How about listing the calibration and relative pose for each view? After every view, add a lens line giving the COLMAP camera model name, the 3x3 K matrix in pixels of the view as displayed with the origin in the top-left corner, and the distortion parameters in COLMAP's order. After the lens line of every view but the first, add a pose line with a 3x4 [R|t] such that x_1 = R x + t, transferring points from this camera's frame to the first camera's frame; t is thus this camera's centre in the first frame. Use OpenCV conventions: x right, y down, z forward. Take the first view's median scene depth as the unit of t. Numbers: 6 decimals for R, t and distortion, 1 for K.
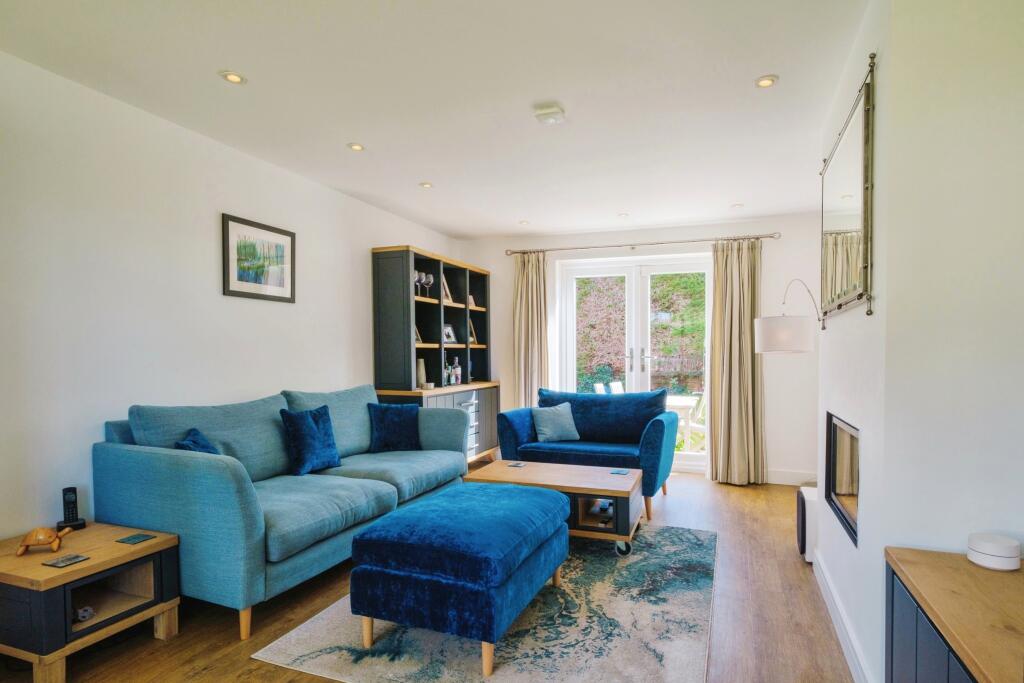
lens RADIAL K [[570.7, 0, 510.4], [0, 570.7, 352.5], [0, 0, 1]] dist [0.009250, 0.000696]
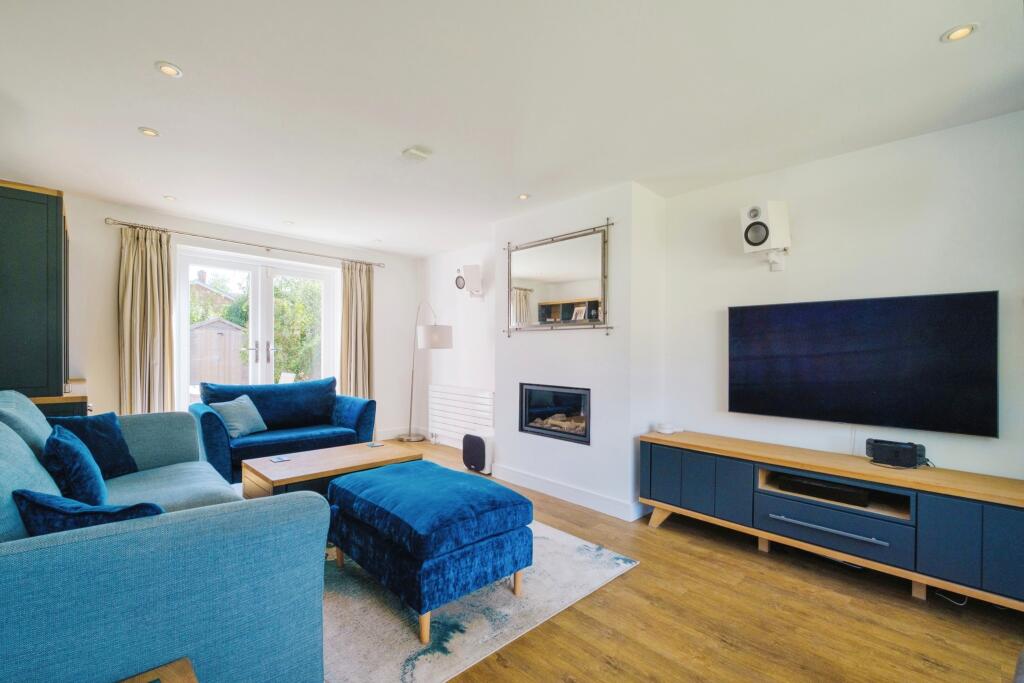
lens RADIAL K [[445.0, 0, 510.2], [0, 445.0, 341.2], [0, 0, 1]] dist [0.001213, -0.003245]
pose [[0.413058, 0.019167, 0.910503, -0.579379], [-0.019266, 0.999739, -0.012306, -0.009384], [-0.910501, -0.012458, 0.413320, 0.341388]]
